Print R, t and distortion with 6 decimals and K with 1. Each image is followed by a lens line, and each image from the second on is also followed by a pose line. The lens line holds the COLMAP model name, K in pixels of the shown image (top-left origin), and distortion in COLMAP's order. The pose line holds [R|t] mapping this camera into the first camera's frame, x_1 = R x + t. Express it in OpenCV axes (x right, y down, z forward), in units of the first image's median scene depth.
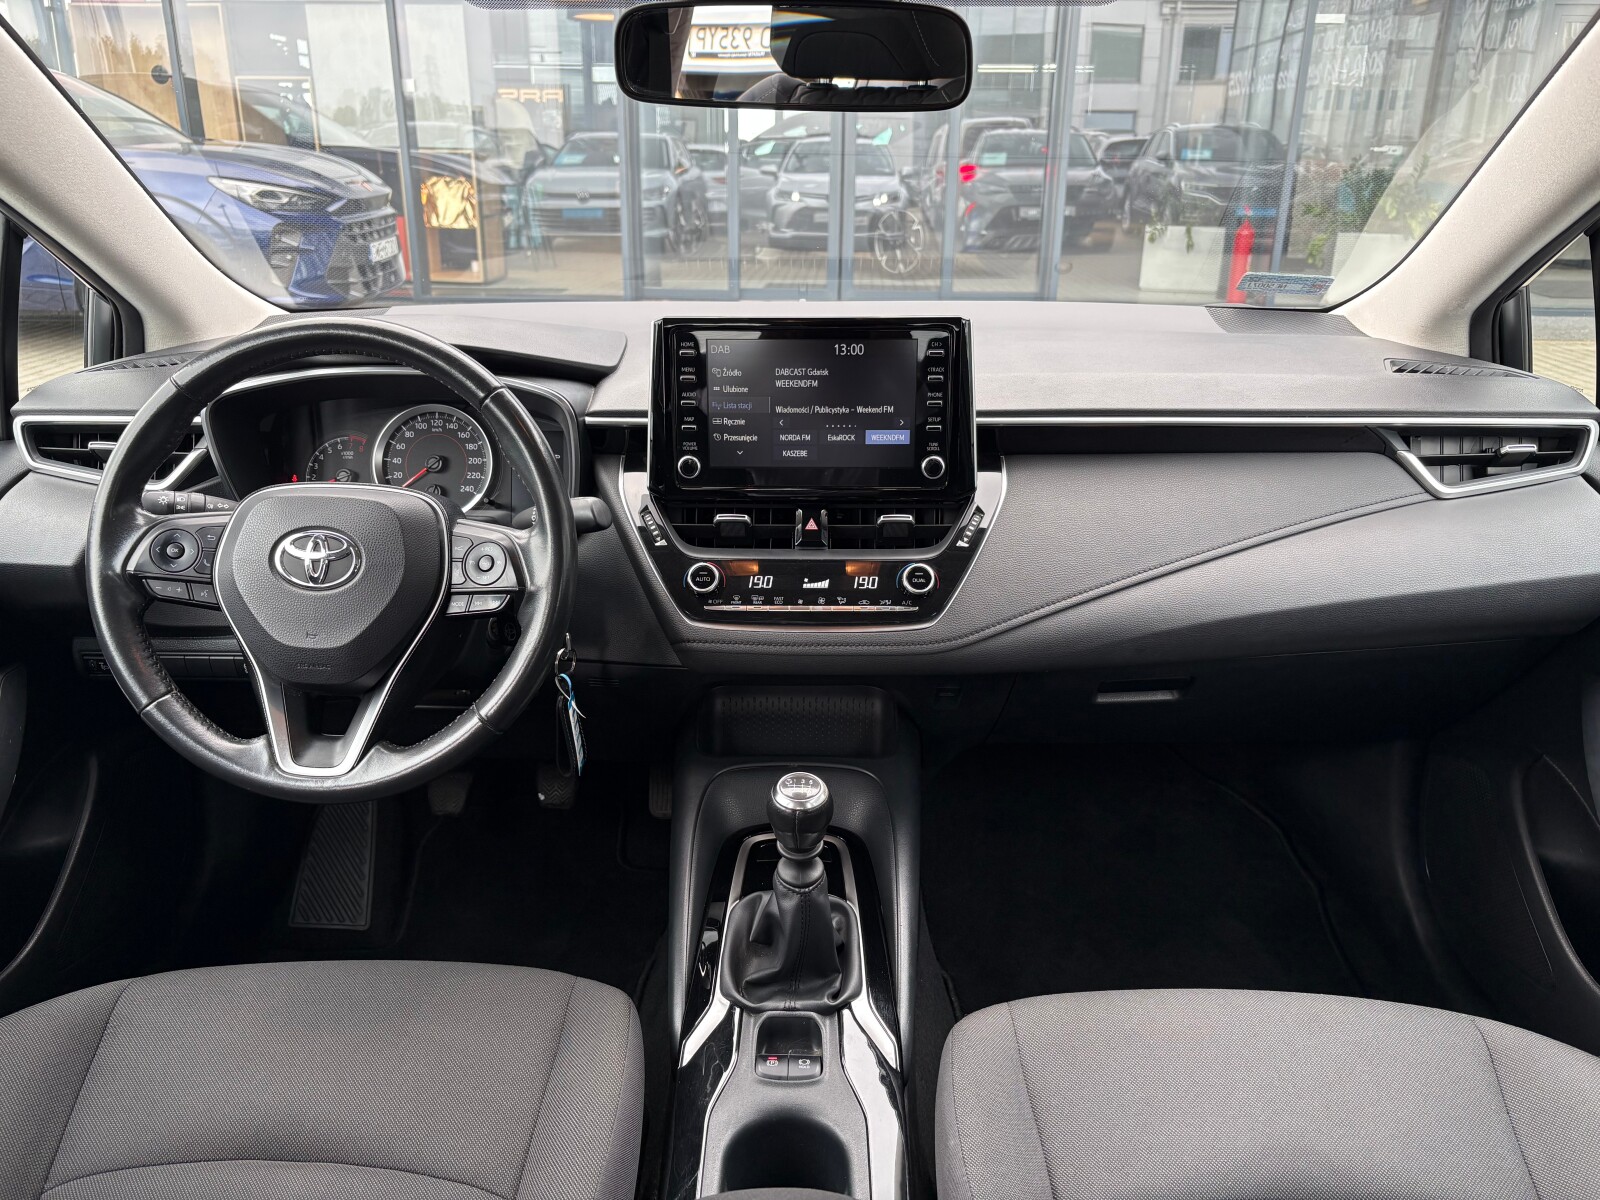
lens RADIAL K [[1195.9, 0, 800.0], [0, 1195.9, 600.0], [0, 0, 1]] dist [0.080869, -0.124445]
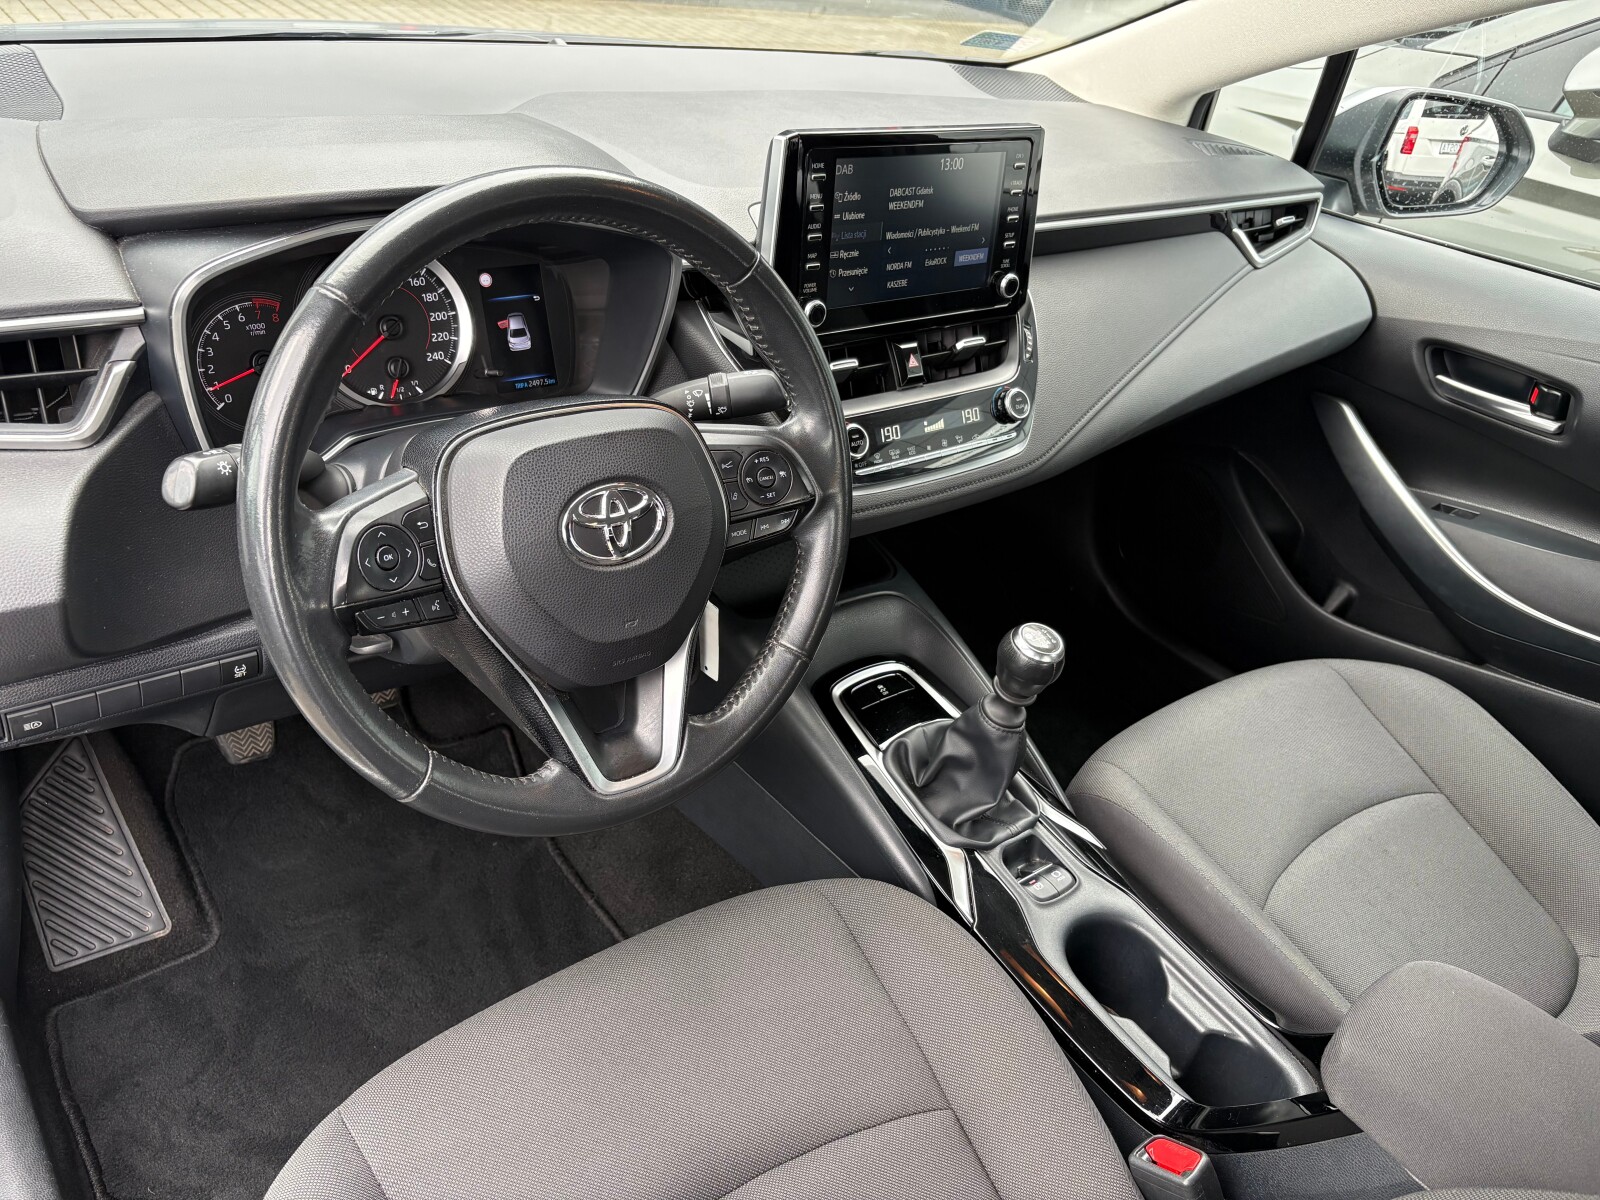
lens RADIAL K [[1234.8, 0, 797.4], [0, 1234.8, 621.0], [0, 0, 1]] dist [0.037847, -0.133468]
pose [[0.764894, -0.259959, 0.589372, -0.686921], [0.082442, 0.946933, 0.310677, -0.180115], [-0.638859, -0.189046, 0.745735, 0.307745]]
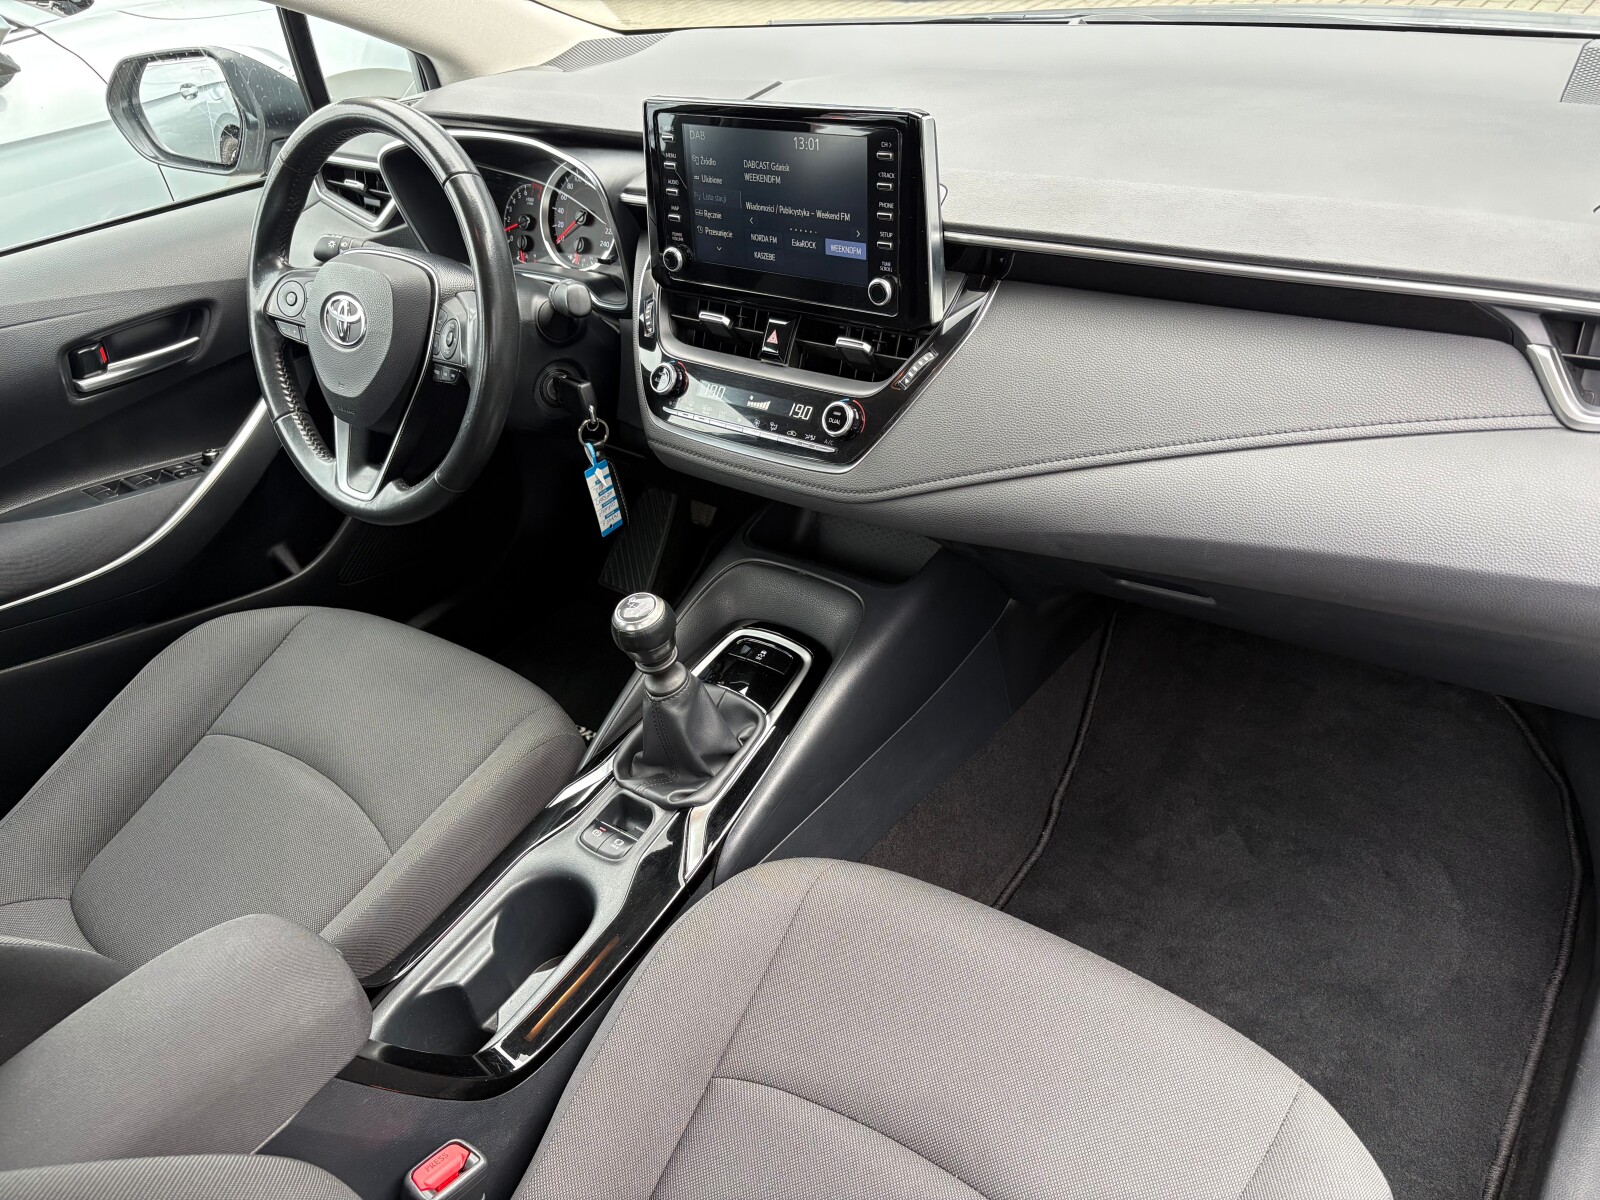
lens RADIAL K [[1206.1, 0, 800.0], [0, 1206.1, 600.0], [0, 0, 1]] dist [0.012273, 0.000276]
pose [[0.805229, 0.260171, -0.532839, 0.587459], [-0.095543, 0.943788, 0.316441, -0.171369], [0.585216, -0.203898, 0.784824, 0.238007]]
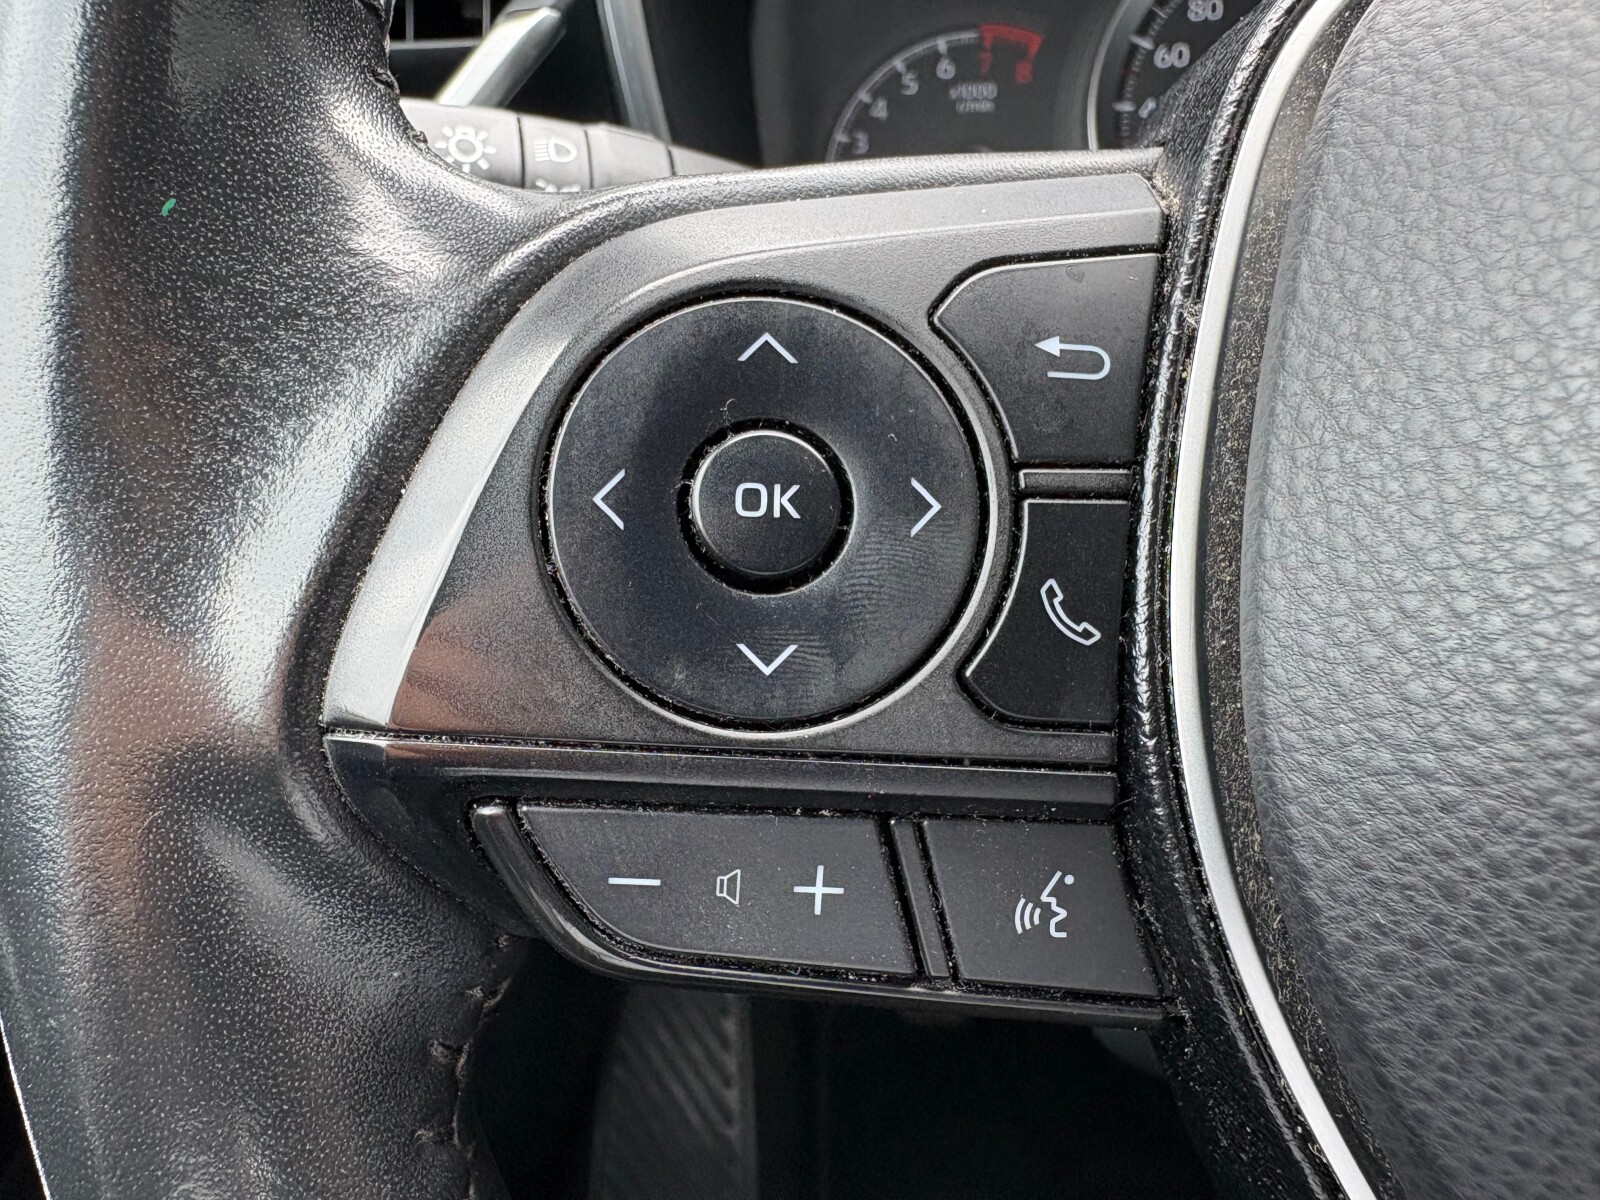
lens RADIAL K [[1215.5, 0, 800.0], [0, 1215.5, 600.0], [0, 0, 1]] dist [-0.000041, -0.000139]
pose [[0.997631, -0.010767, -0.067941, -0.461206], [0.016965, 0.995677, 0.091317, -0.035293], [0.066664, -0.092254, 0.993501, 0.819046]]
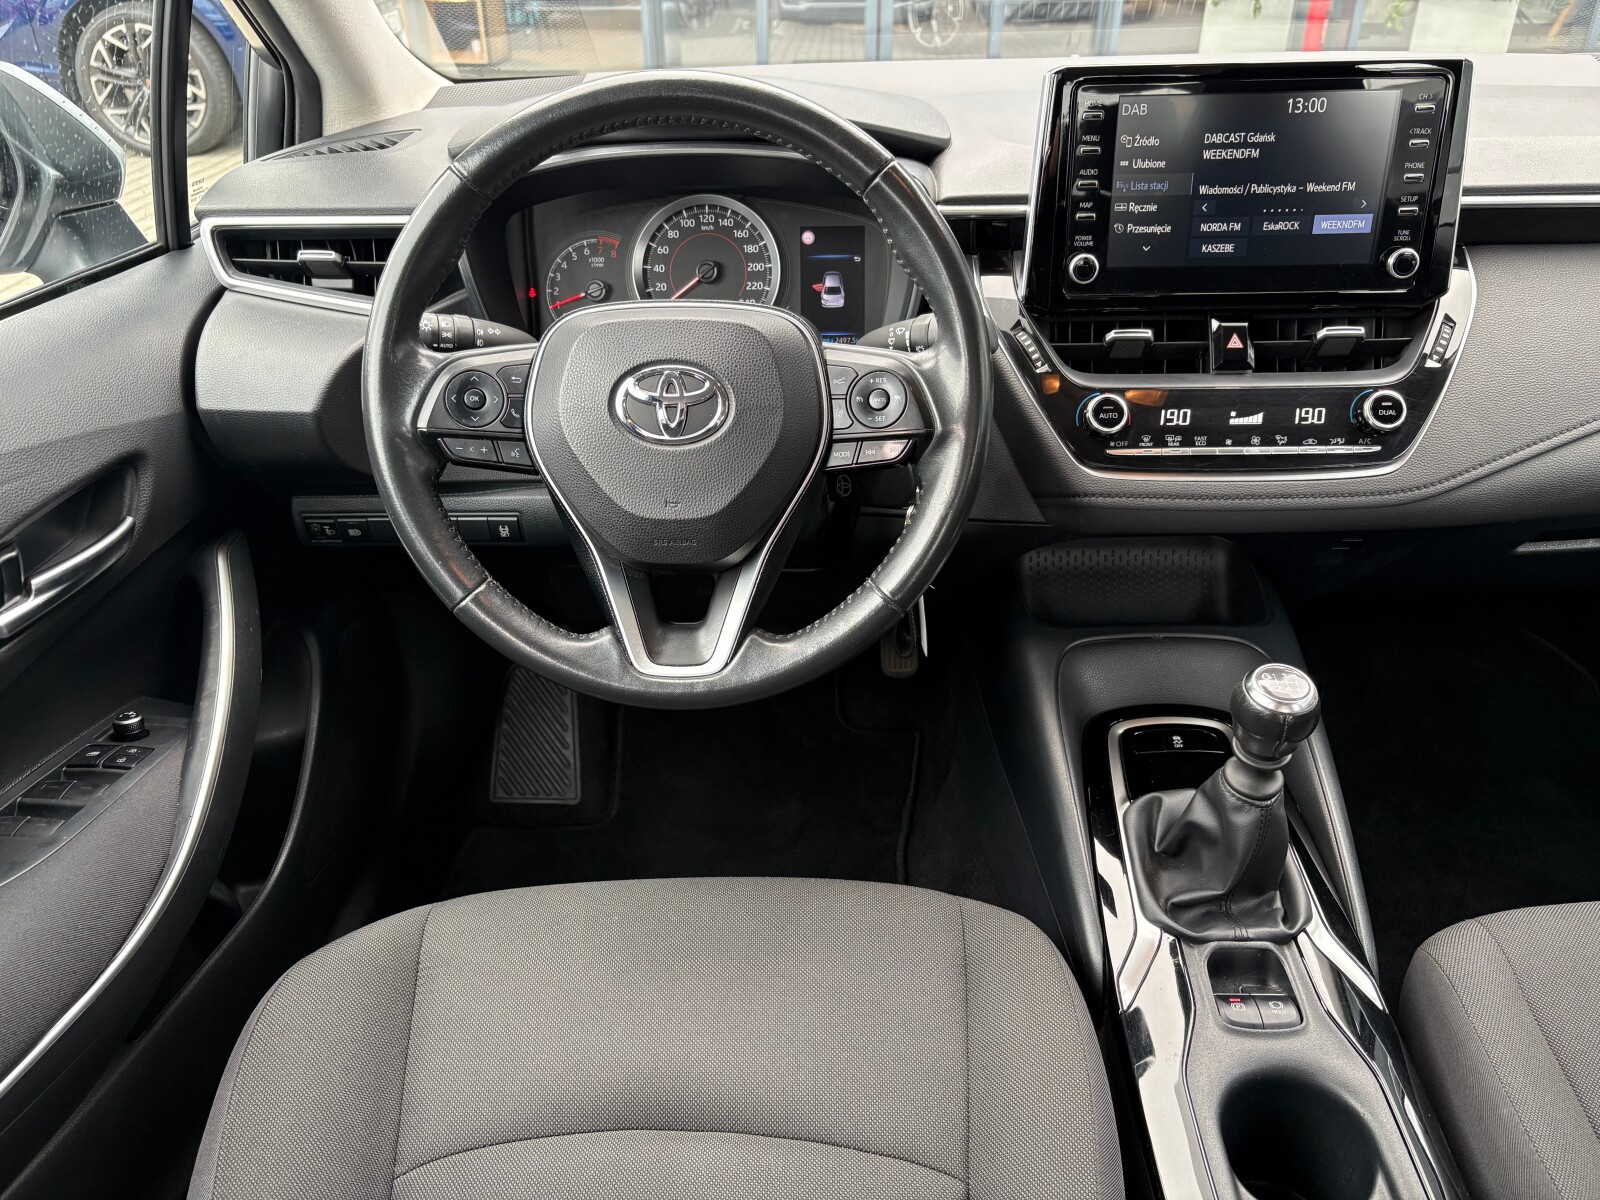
lens RADIAL K [[1206.1, 0, 800.0], [0, 1206.1, 600.0], [0, 0, 1]] dist [0.012273, 0.000276]
pose [[0.999852, -0.017219, 0.000321, -0.282455], [0.016950, 0.987184, 0.158681, -0.026919], [-0.003049, -0.158652, 0.987330, 0.194690]]
